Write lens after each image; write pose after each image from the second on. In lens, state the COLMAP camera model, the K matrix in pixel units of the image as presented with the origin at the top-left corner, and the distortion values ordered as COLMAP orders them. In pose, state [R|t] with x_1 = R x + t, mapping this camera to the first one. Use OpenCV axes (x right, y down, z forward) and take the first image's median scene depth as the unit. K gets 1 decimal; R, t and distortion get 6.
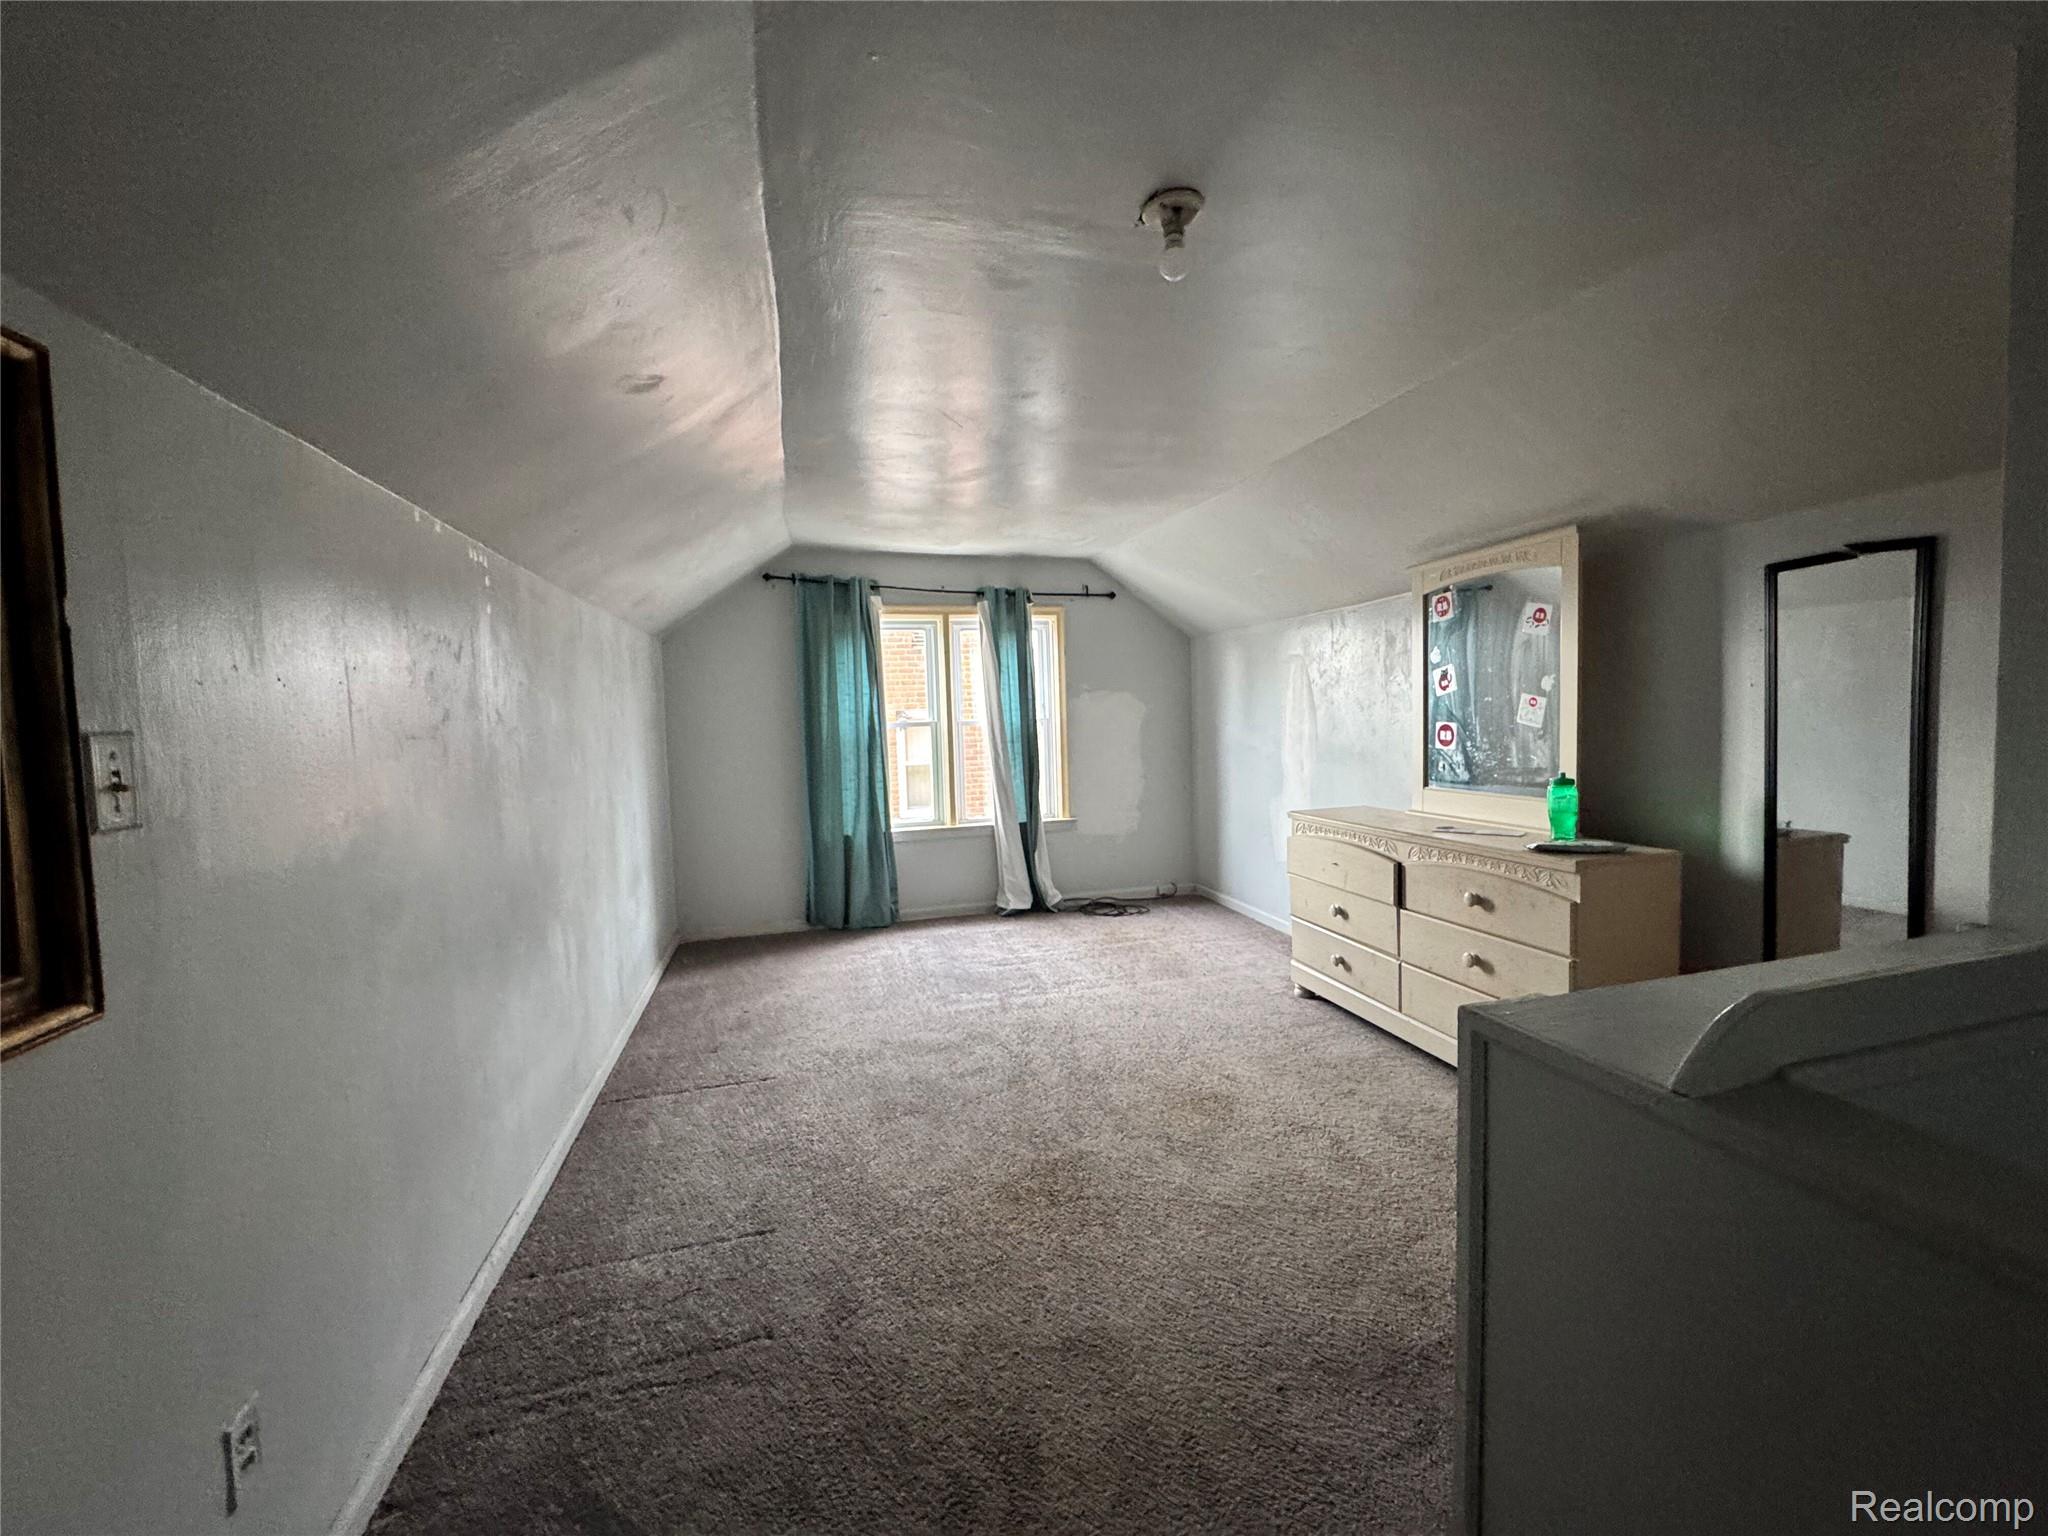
lens RADIAL K [[805.9, 0, 1029.5], [0, 805.9, 765.6], [0, 0, 1]] dist [0.001173, 0.000260]
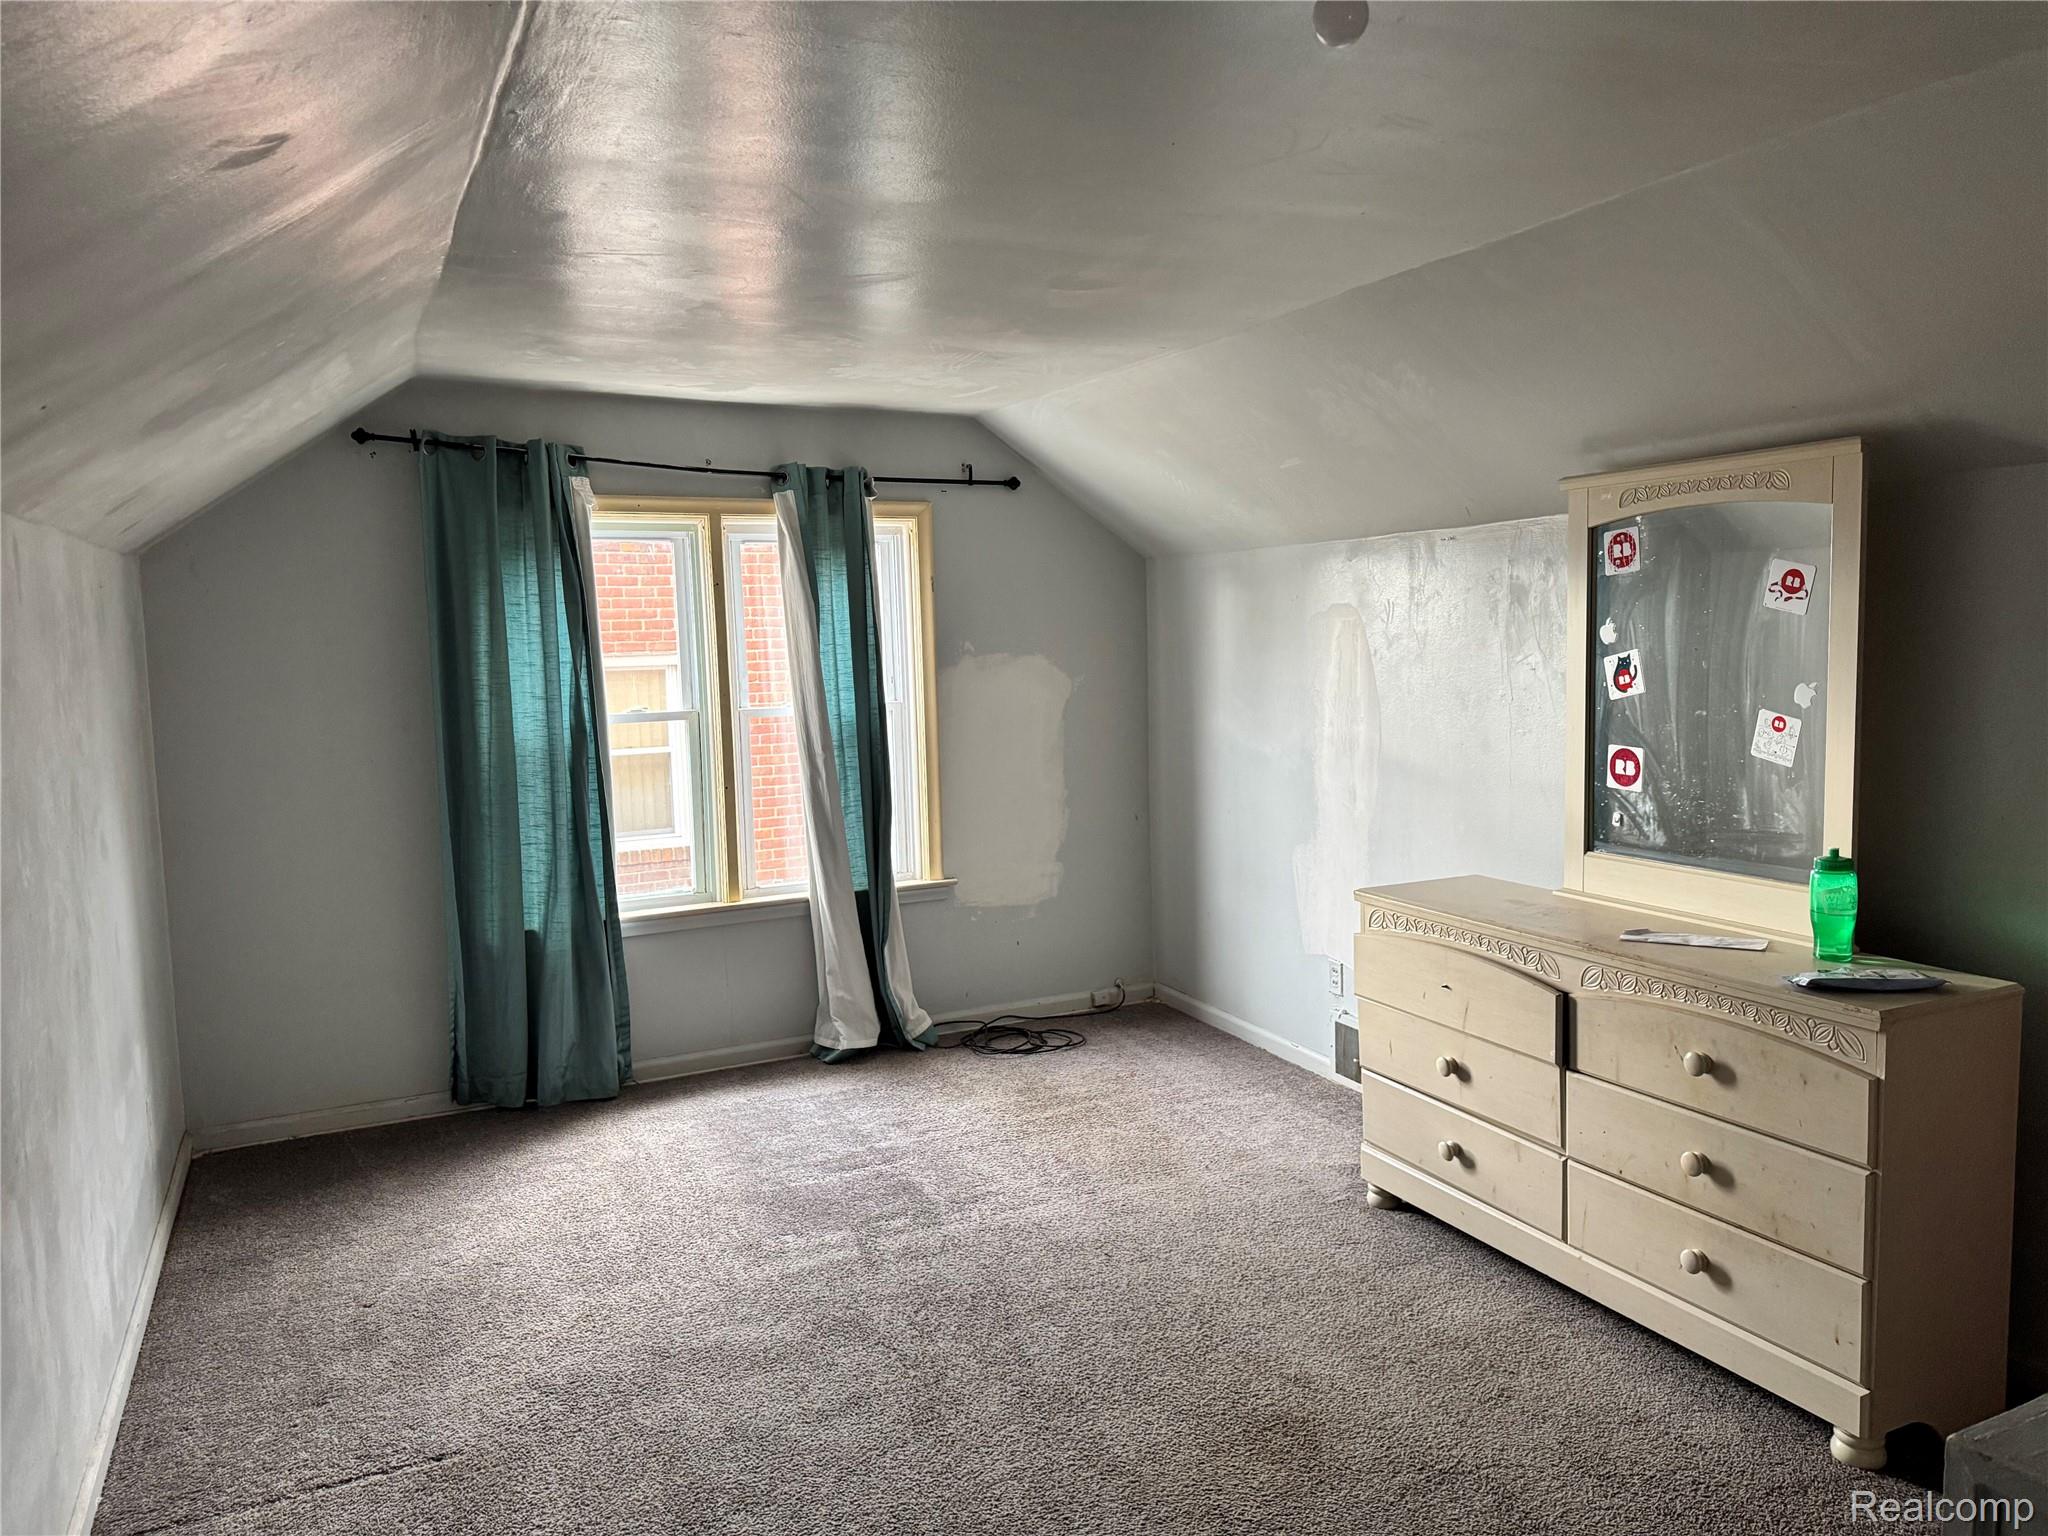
lens RADIAL K [[1415.9, 0, 1019.6], [0, 1415.9, 758.6], [0, 0, 1]] dist [0.050600, -0.051039]
pose [[0.985670, -0.012000, 0.168258, -0.085297], [0.007301, 0.999567, 0.028521, -0.065309], [-0.168527, -0.026884, 0.985330, 0.031621]]
